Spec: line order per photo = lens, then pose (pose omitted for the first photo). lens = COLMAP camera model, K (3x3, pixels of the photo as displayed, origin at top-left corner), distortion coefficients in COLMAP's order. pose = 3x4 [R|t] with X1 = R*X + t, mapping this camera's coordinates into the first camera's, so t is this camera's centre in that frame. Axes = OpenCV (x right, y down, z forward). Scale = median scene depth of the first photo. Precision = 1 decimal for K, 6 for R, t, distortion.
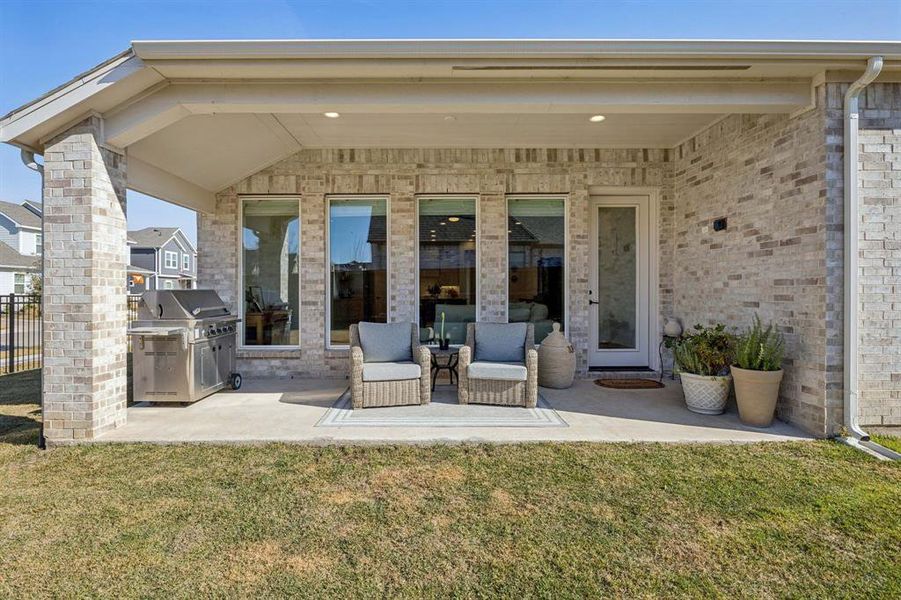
lens RADIAL K [[430.5, 0, 450.8], [0, 430.5, 297.5], [0, 0, 1]] dist [-0.002128, -0.000659]
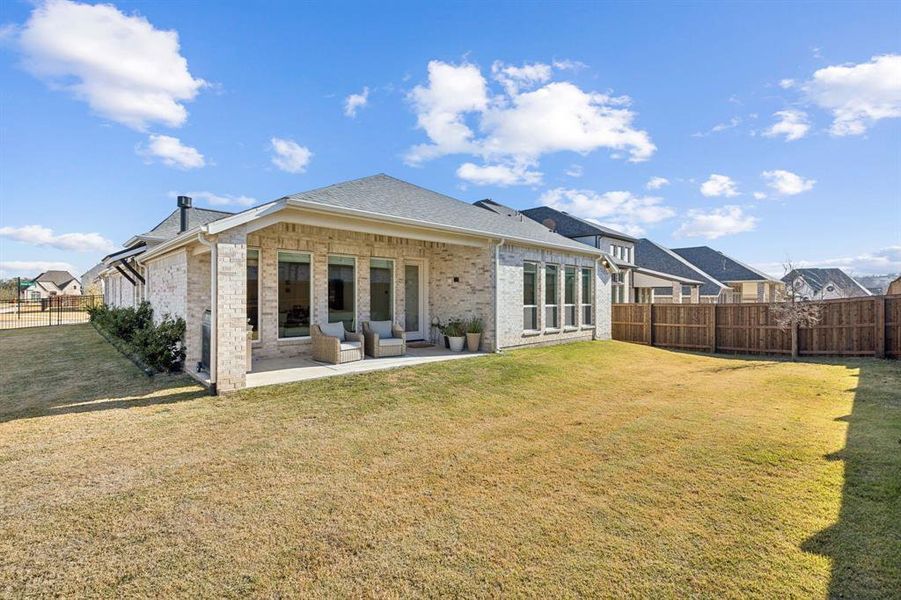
lens RADIAL K [[379.0, 0, 452.1], [0, 379.0, 300.5], [0, 0, 1]] dist [-0.005171, 0.000074]
pose [[0.729631, 0.000116, 0.683841, -0.834404], [-0.001937, 0.999996, 0.001897, -0.043796], [-0.683839, -0.002709, 0.729628, -0.564489]]
